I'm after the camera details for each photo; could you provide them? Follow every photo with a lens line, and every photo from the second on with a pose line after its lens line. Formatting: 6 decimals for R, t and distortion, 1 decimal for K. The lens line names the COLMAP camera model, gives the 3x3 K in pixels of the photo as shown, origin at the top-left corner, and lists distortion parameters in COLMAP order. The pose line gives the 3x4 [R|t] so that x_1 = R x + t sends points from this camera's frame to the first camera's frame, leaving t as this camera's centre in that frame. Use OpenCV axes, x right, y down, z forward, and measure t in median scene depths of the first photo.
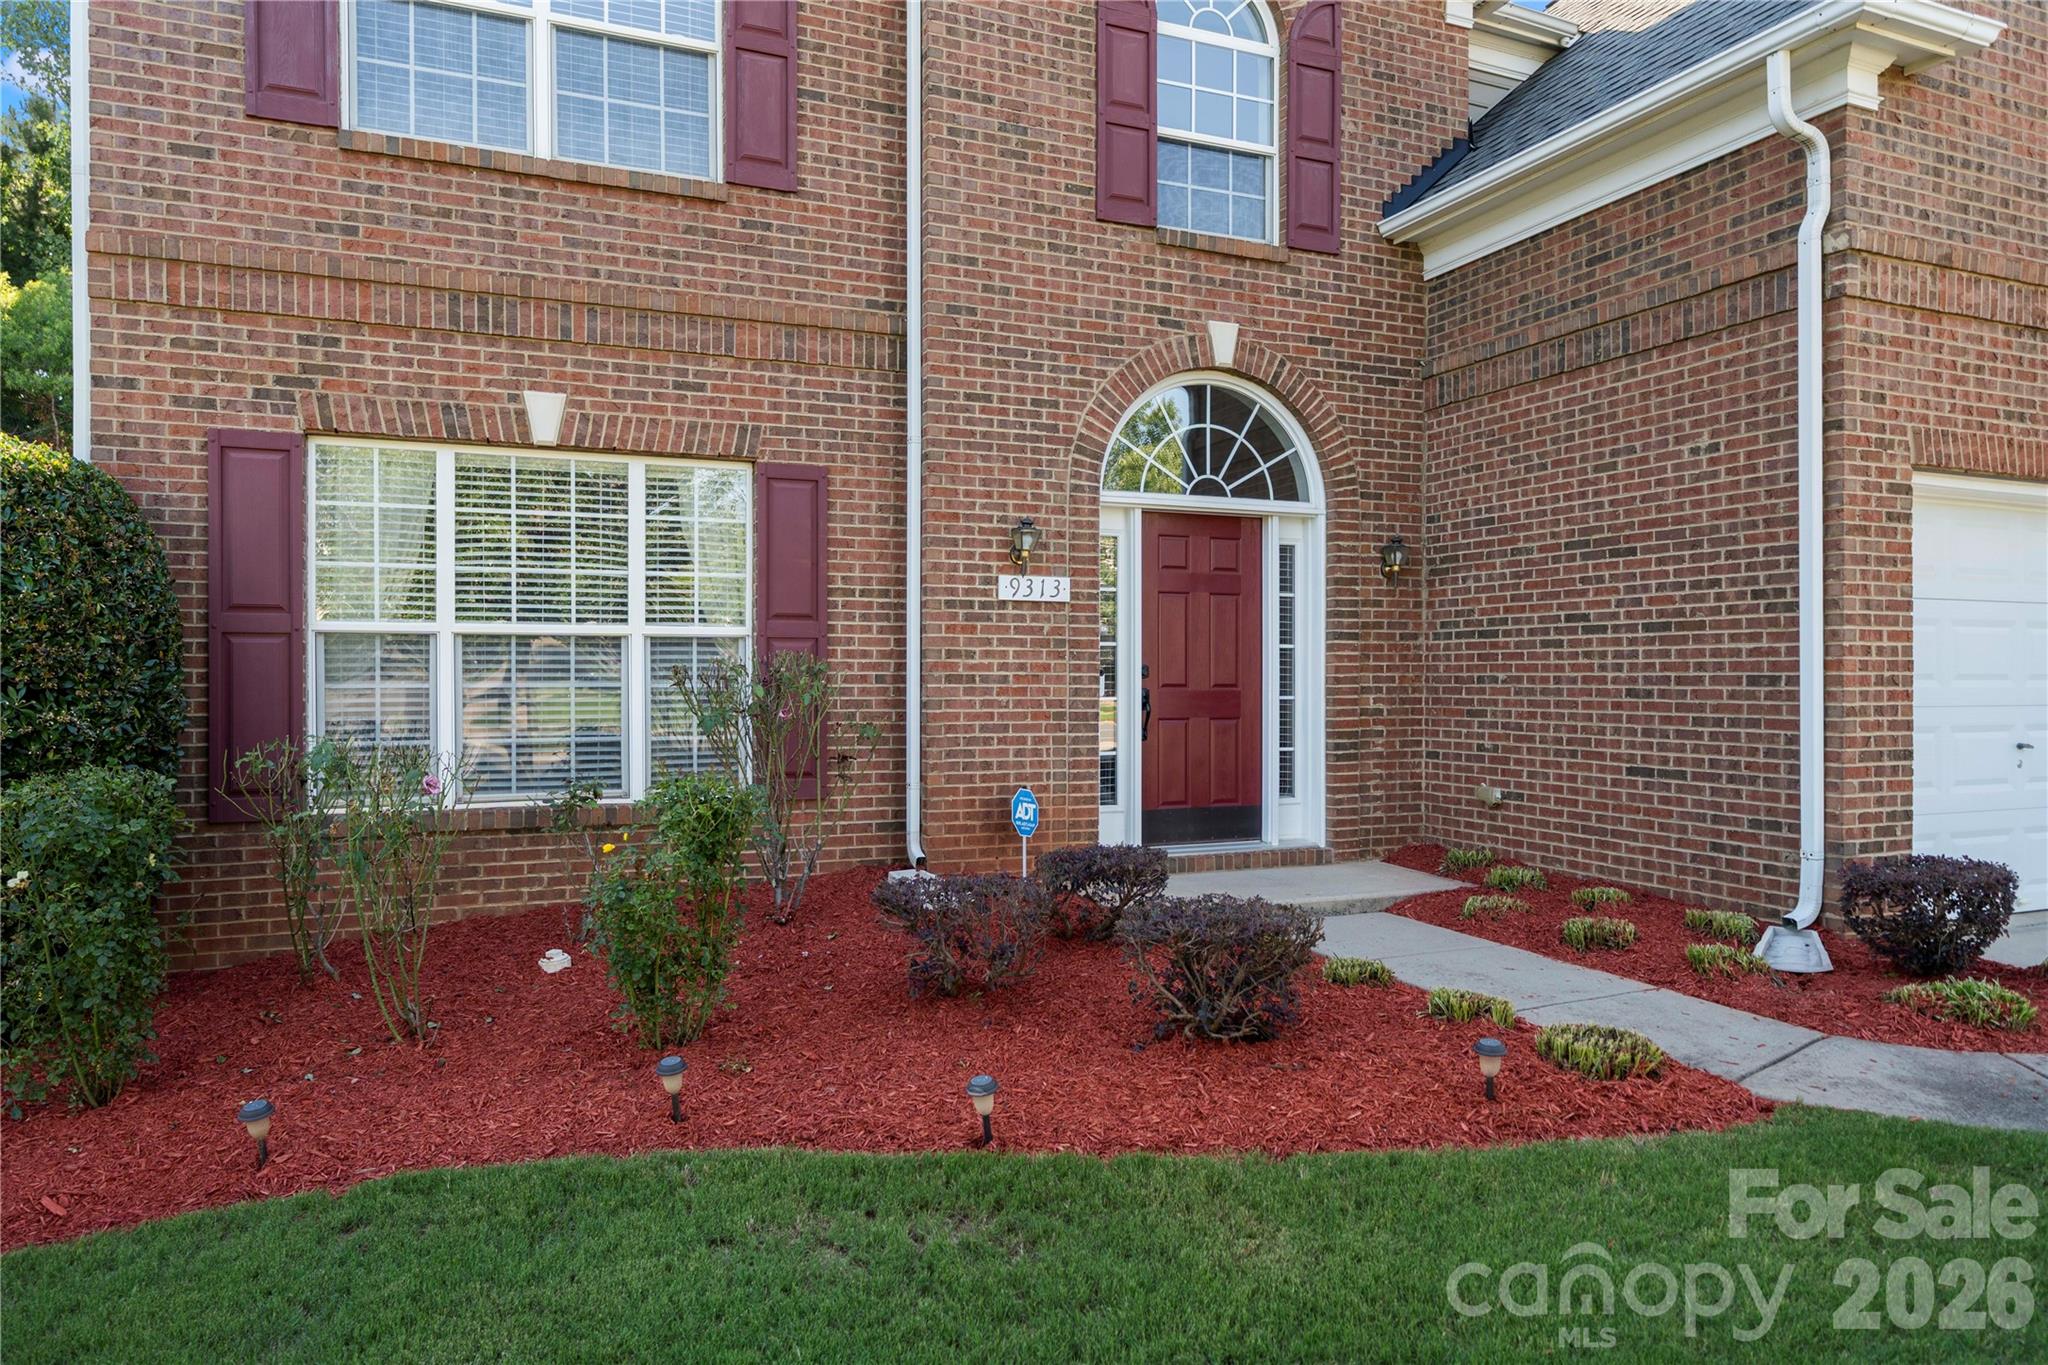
lens RADIAL K [[1279.1, 0, 1024.0], [0, 1279.1, 682.5], [0, 0, 1]] dist [0.000726, 0.000471]
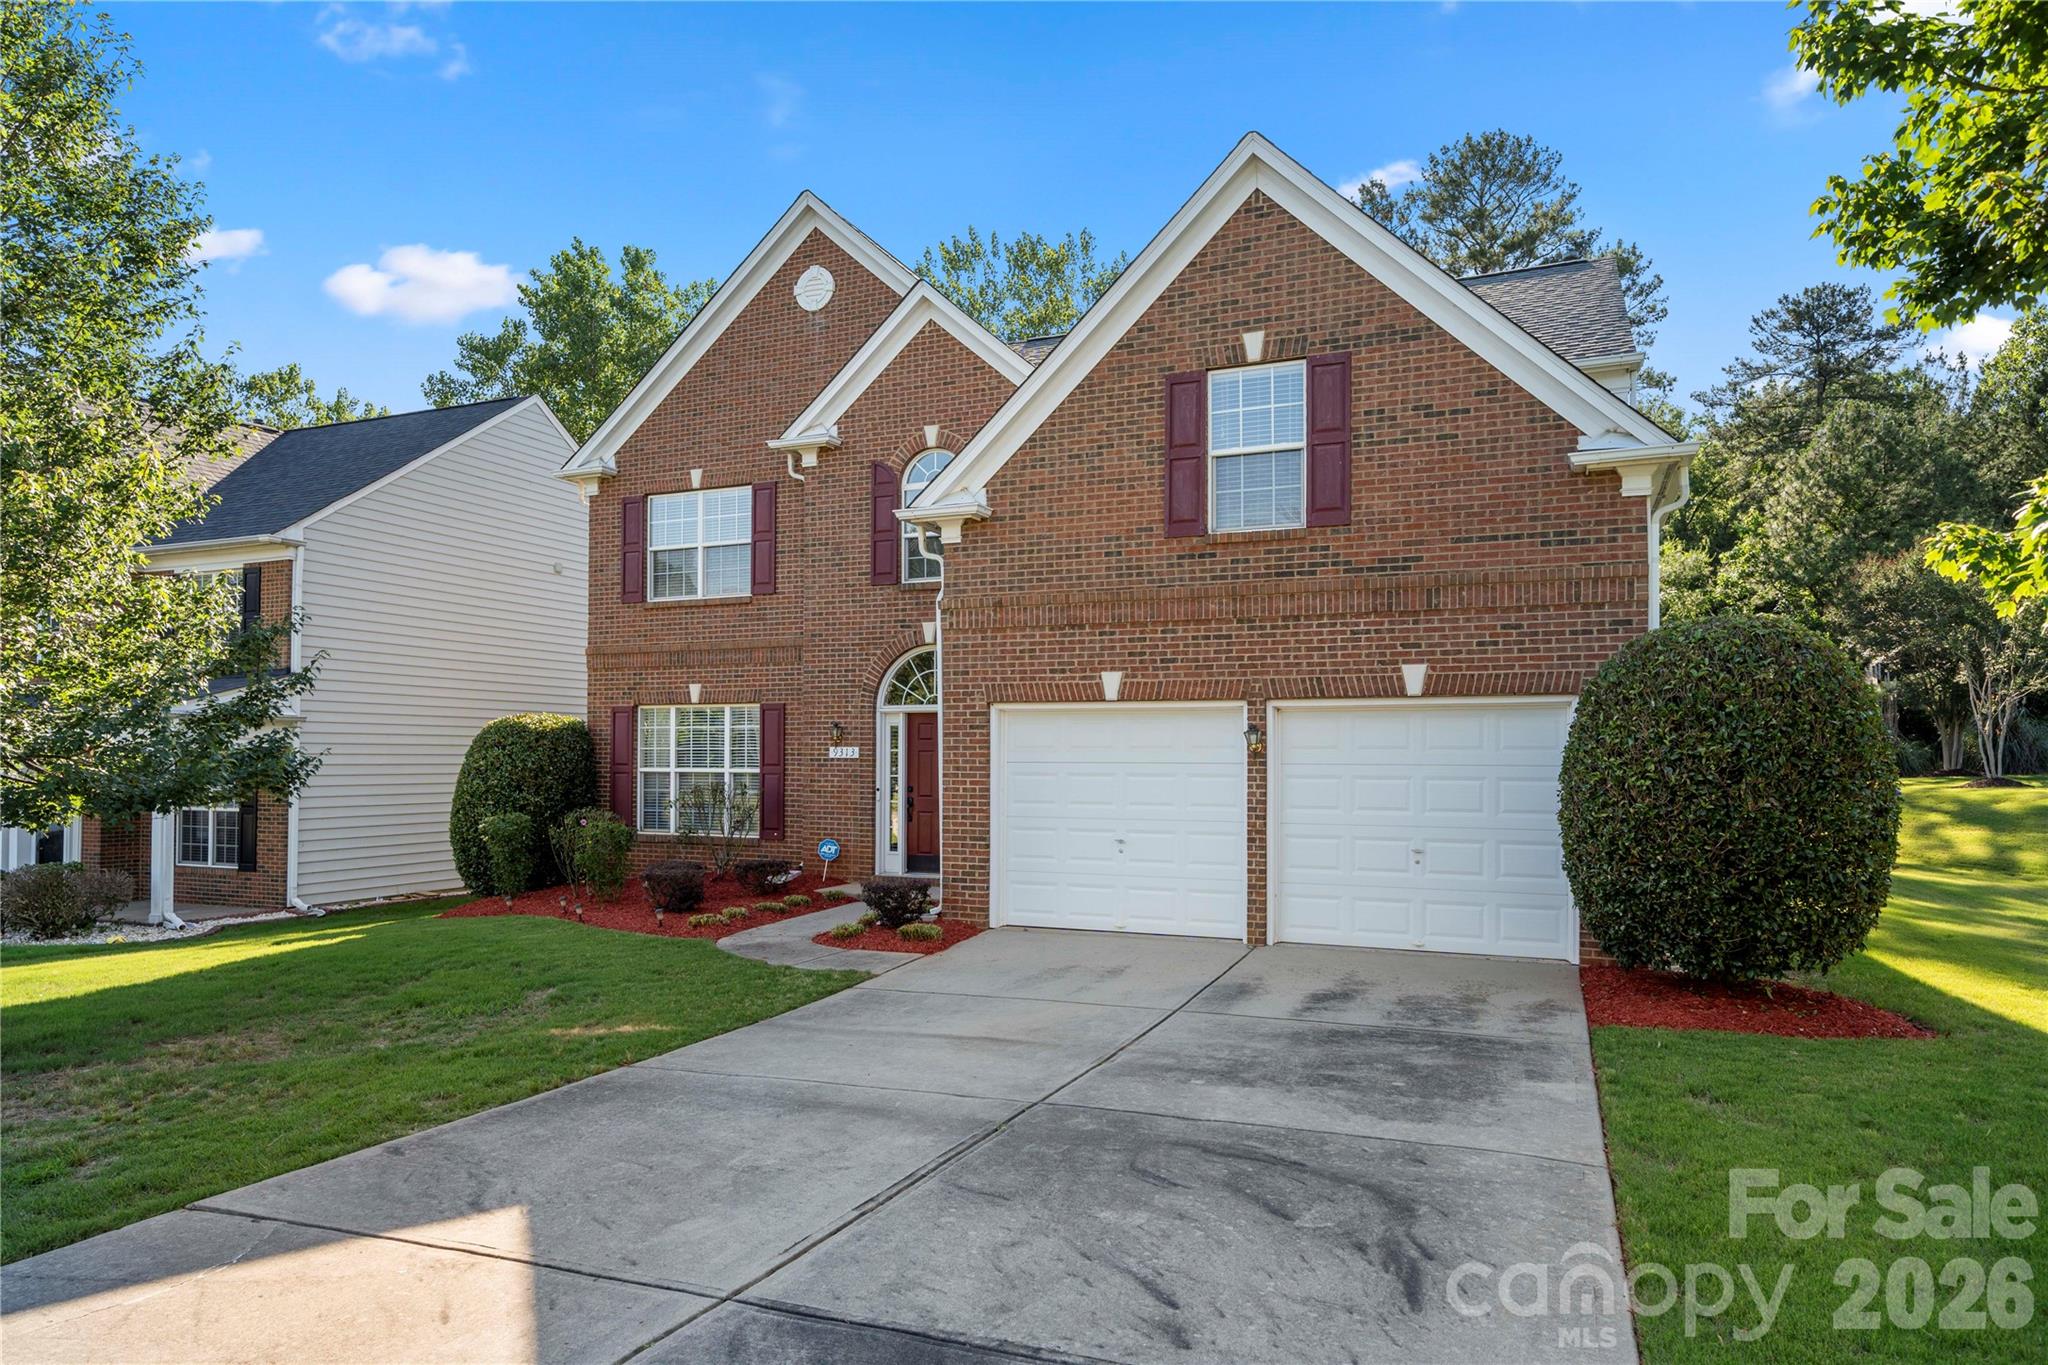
lens RADIAL K [[1248.8, 0, 1019.0], [0, 1248.8, 734.3], [0, 0, 1]] dist [-0.001089, 0.000274]
pose [[0.702973, -0.011843, -0.711118, 1.837078], [-0.005708, 0.999735, -0.022292, -0.058957], [0.711194, 0.019729, 0.702719, -0.347639]]
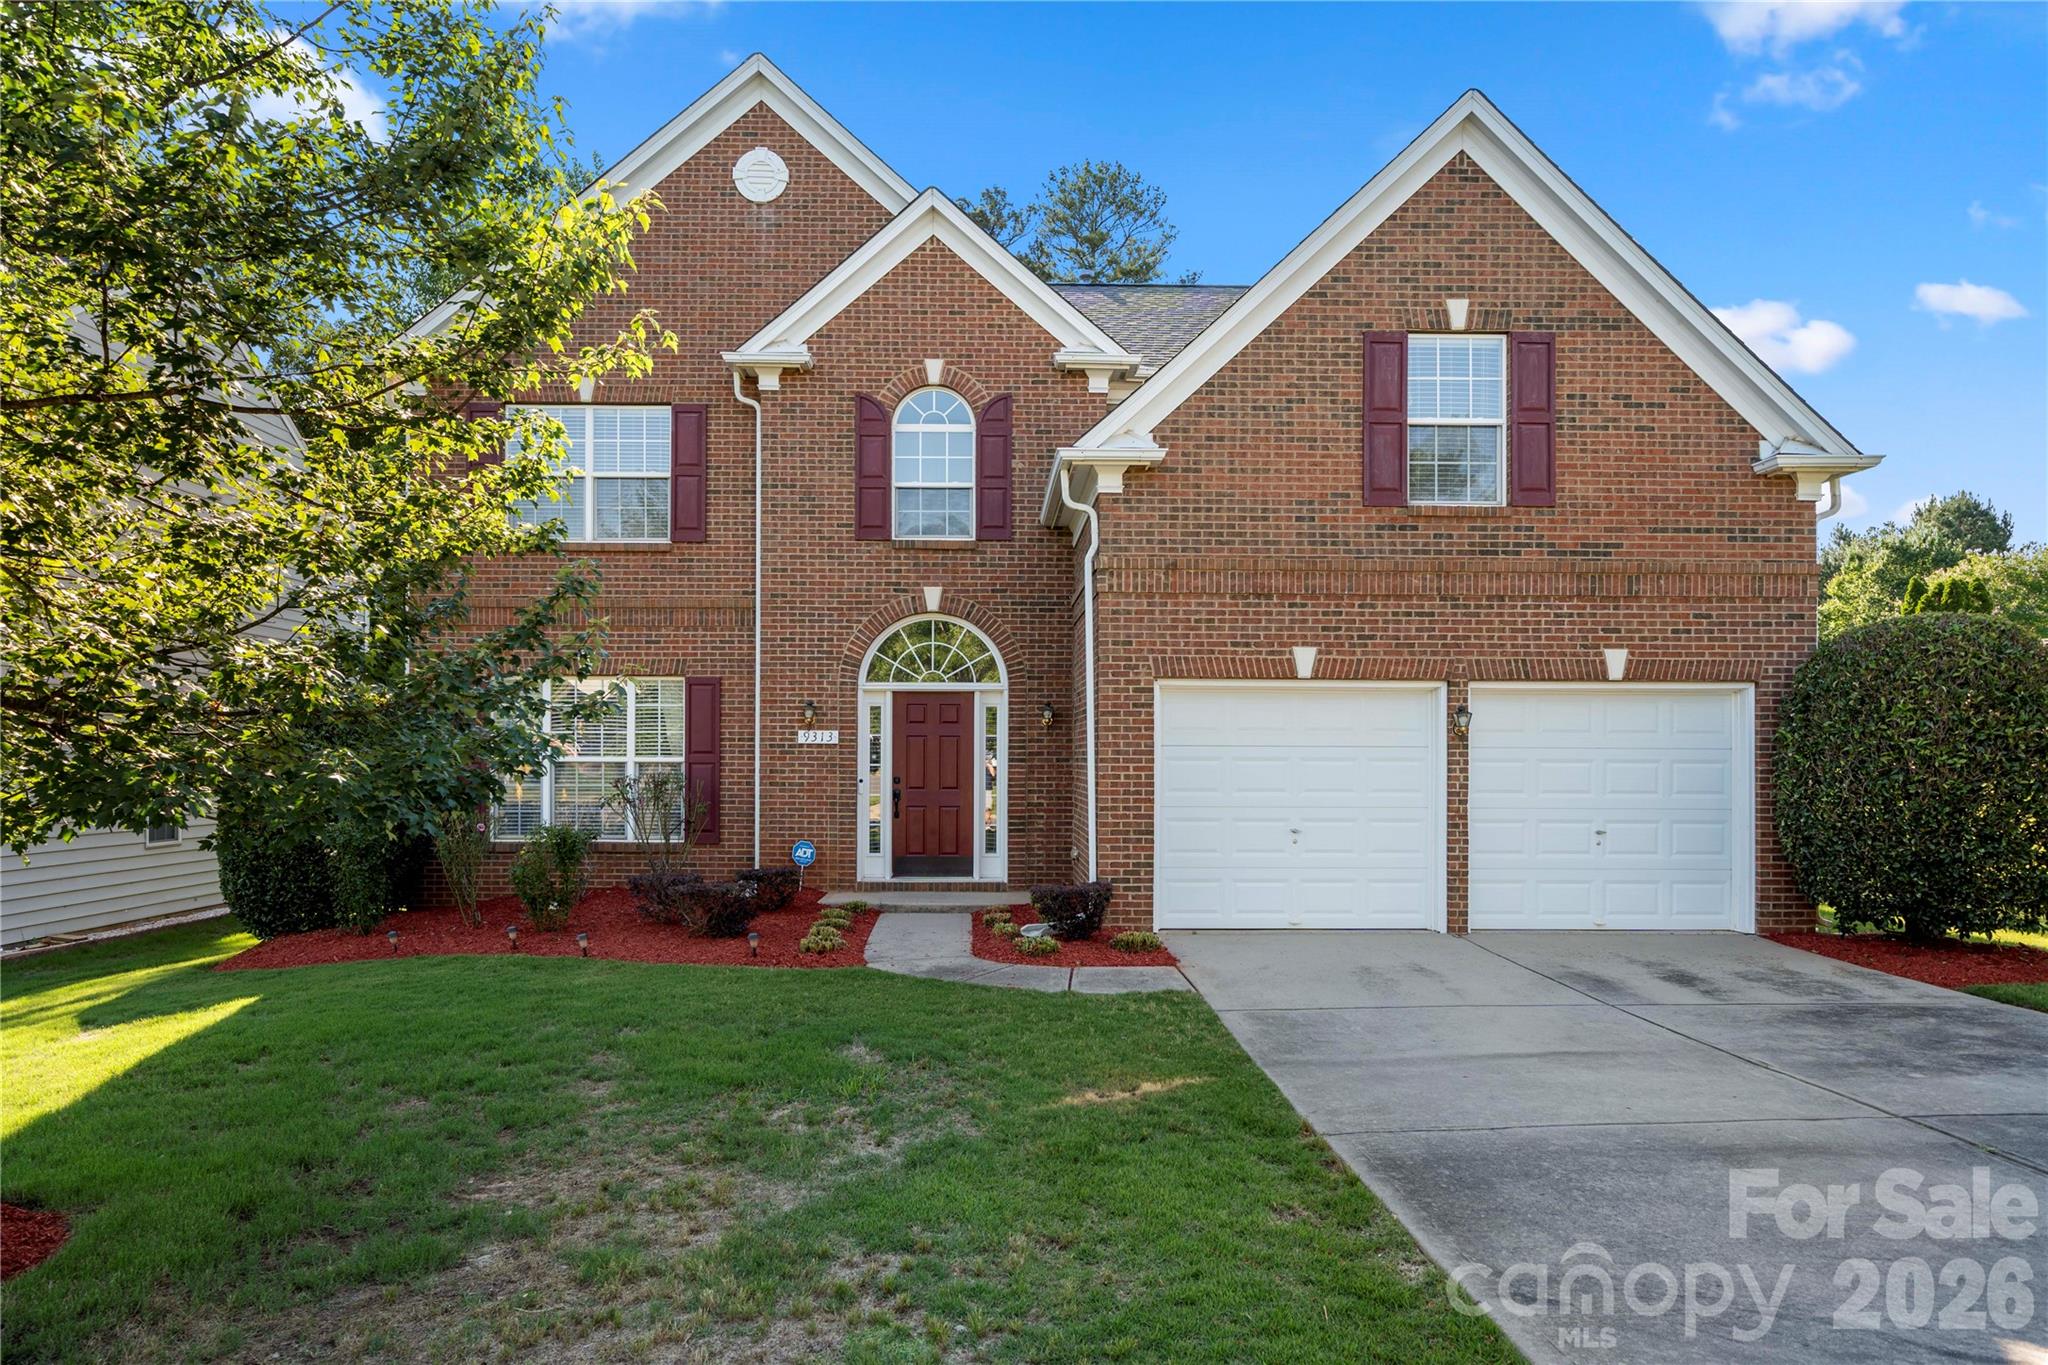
lens RADIAL K [[1247.9, 0, 1031.0], [0, 1247.9, 747.2], [0, 0, 1]] dist [-0.000718, 0.002890]
pose [[0.933671, -0.000355, -0.358132, 0.987525], [-0.004799, 0.999897, -0.013502, -0.035343], [0.358100, 0.014325, 0.933574, -0.635459]]
